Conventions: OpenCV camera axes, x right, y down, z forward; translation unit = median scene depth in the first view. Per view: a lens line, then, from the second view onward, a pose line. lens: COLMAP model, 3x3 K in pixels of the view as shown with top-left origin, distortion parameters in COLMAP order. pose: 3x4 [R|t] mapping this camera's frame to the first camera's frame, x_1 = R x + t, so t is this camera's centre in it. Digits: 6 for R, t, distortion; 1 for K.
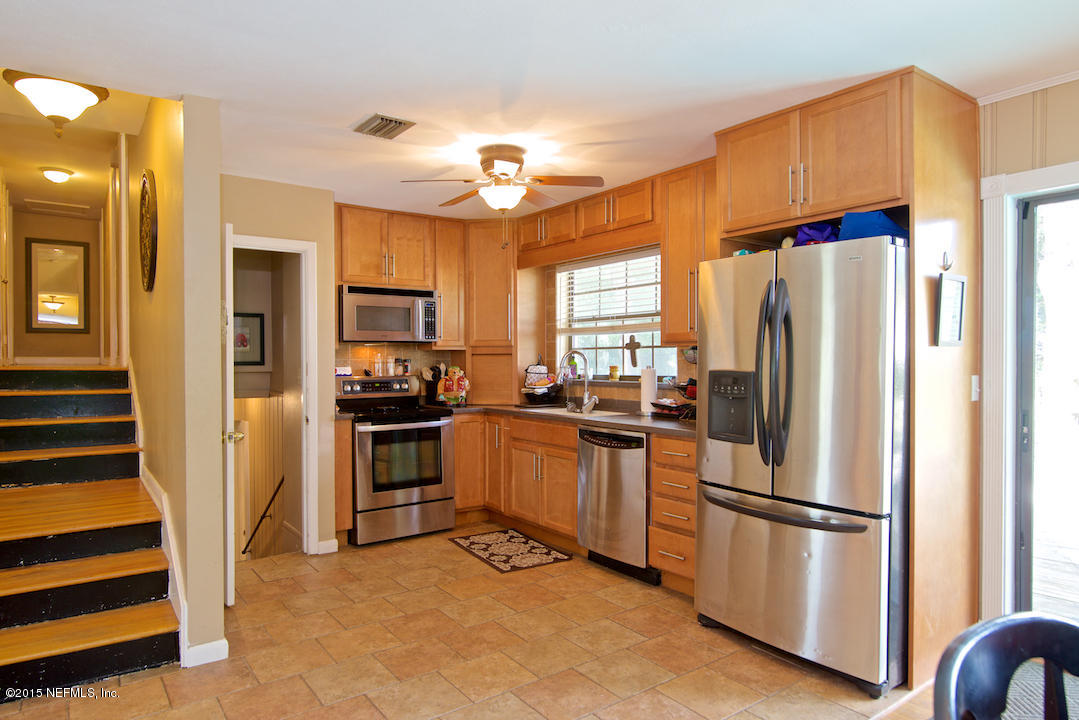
lens RADIAL K [[671.3, 0, 539.5], [0, 671.3, 360.0], [0, 0, 1]] dist [0.002510, -0.000991]
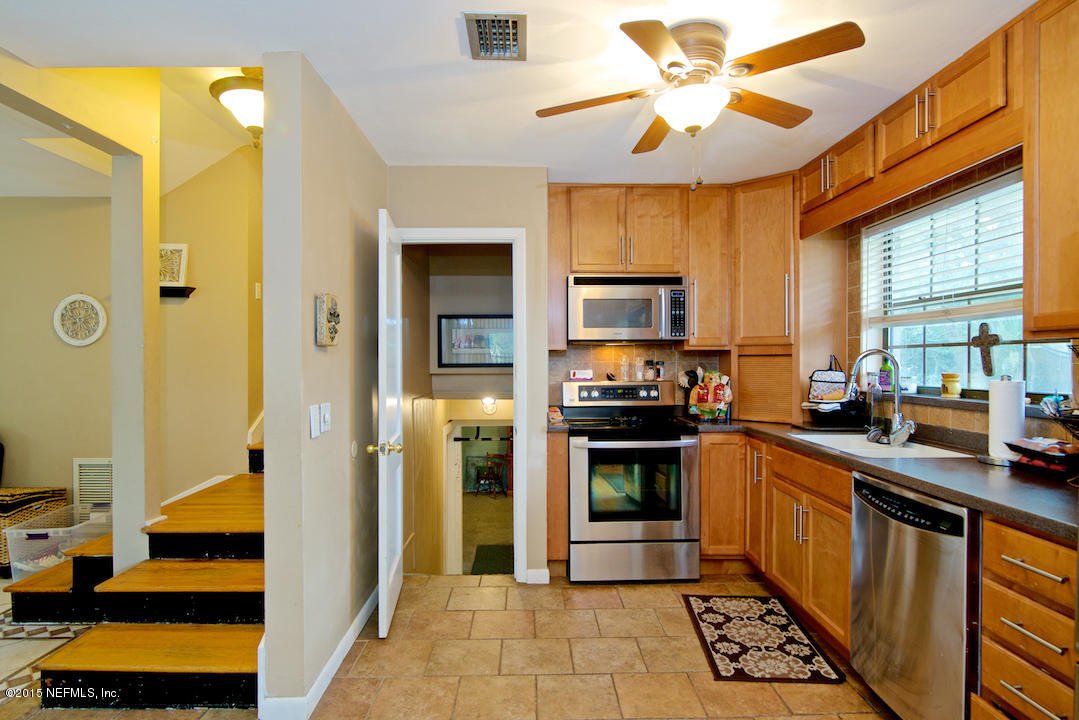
lens RADIAL K [[588.9, 0, 539.5], [0, 588.9, 360.0], [0, 0, 1]] dist [-0.009940, 0.002793]
pose [[0.820145, 0.002683, -0.572149, 0.111768], [-0.003275, 0.999995, -0.000005, -0.002580], [0.572146, 0.001878, 0.820150, 0.342268]]
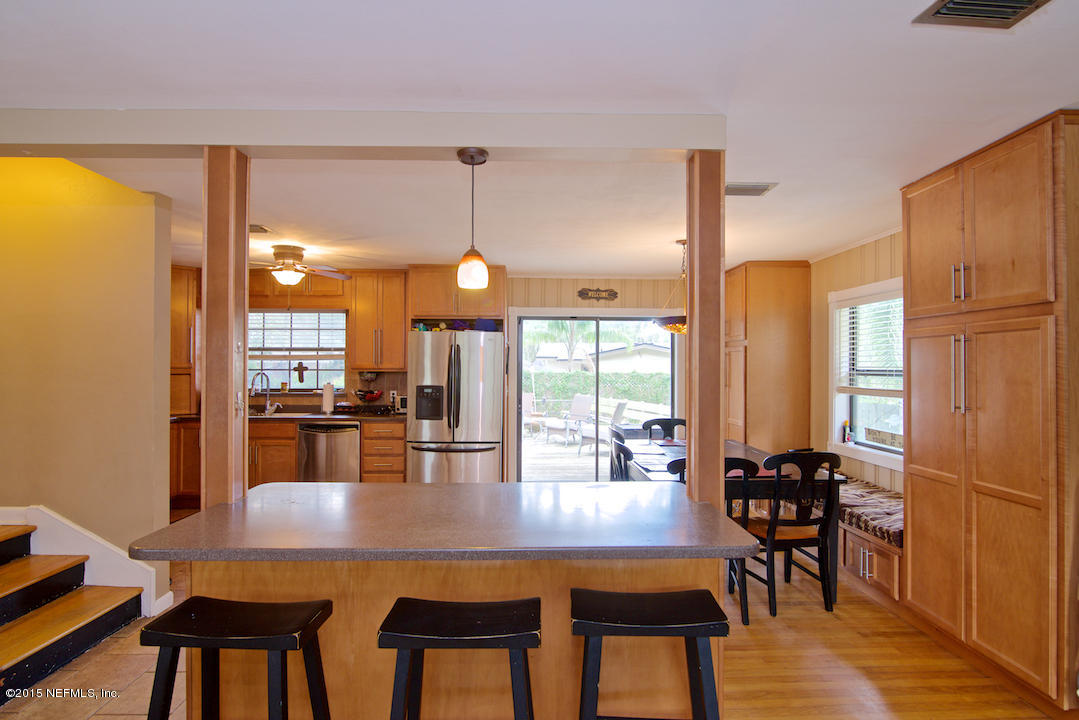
lens RADIAL K [[557.3, 0, 539.5], [0, 557.3, 360.0], [0, 0, 1]] dist [-0.000183, -0.000046]
pose [[0.568678, 0.009444, 0.822506, -0.594463], [-0.003094, 0.999952, -0.009342, -0.031322], [-0.822555, 0.002768, 0.568679, -0.168665]]
